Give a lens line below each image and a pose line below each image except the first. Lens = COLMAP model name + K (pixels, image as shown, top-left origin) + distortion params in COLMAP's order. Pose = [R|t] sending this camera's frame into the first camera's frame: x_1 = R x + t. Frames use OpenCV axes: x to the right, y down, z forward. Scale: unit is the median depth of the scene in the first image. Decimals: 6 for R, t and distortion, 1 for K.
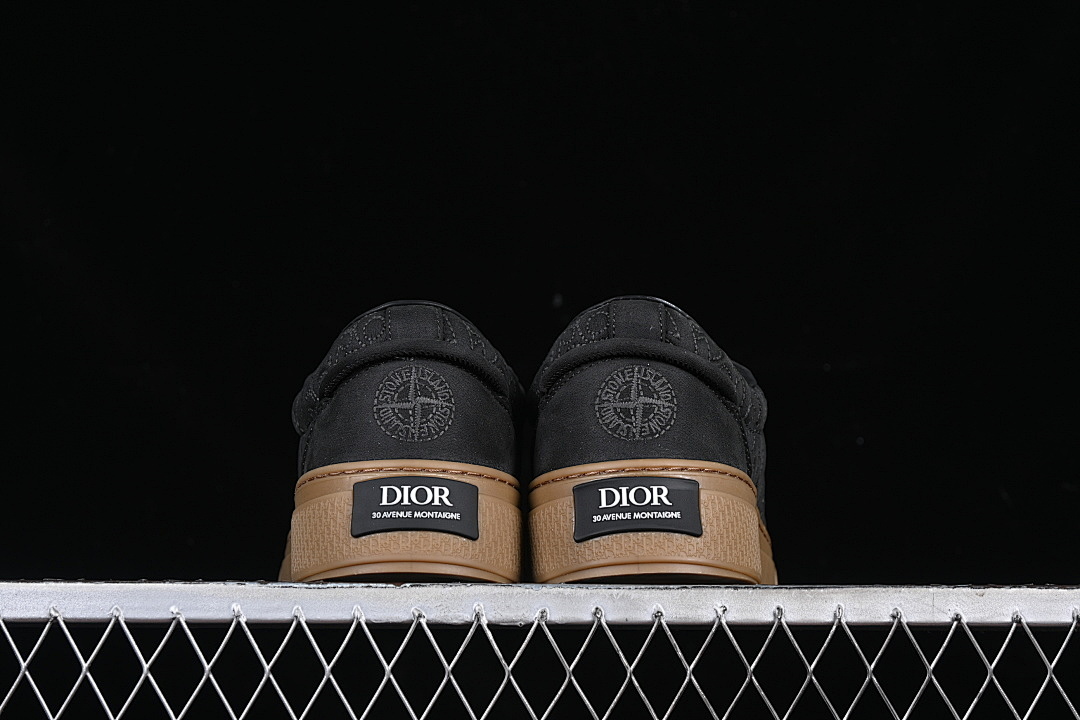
lens RADIAL K [[2379.8, 0, 537.3], [0, 2379.8, 355.6], [0, 0, 1]] dist [-0.082286, 0.000000]
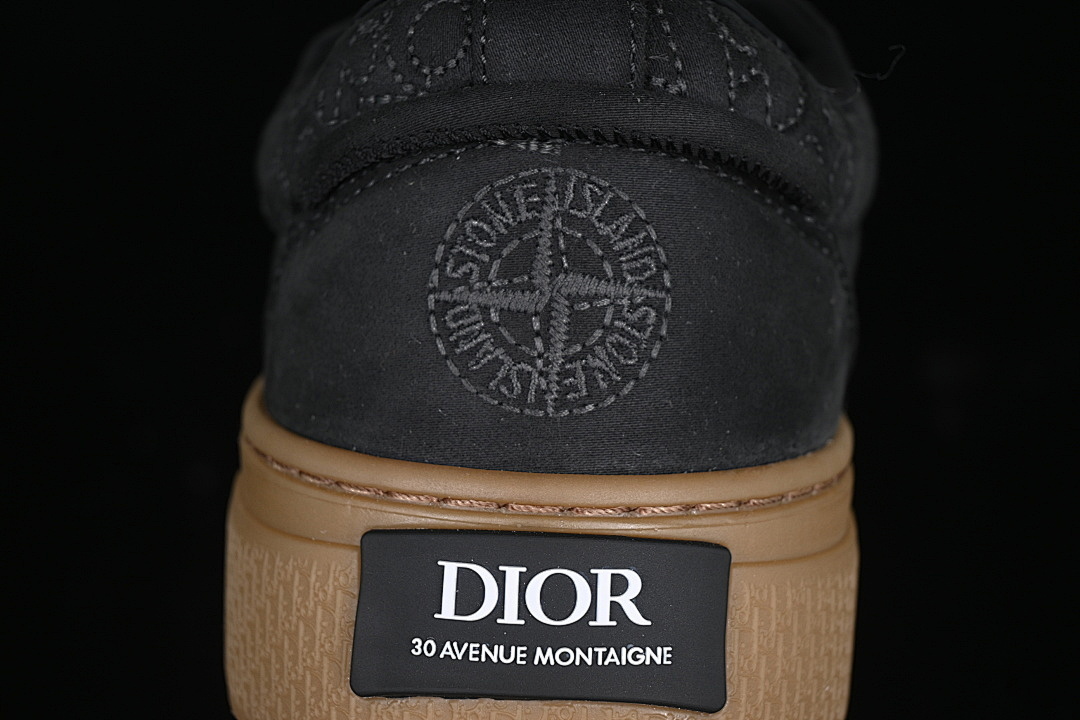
lens RADIAL K [[2379.8, 0, 539.9], [0, 2379.8, 359.1], [0, 0, 1]] dist [-0.082286, 0.000000]
pose [[0.993656, 0.052820, -0.099284, -0.019685], [-0.015254, 0.937982, 0.346348, -0.086399], [0.111421, -0.342636, 0.932838, 0.690409]]
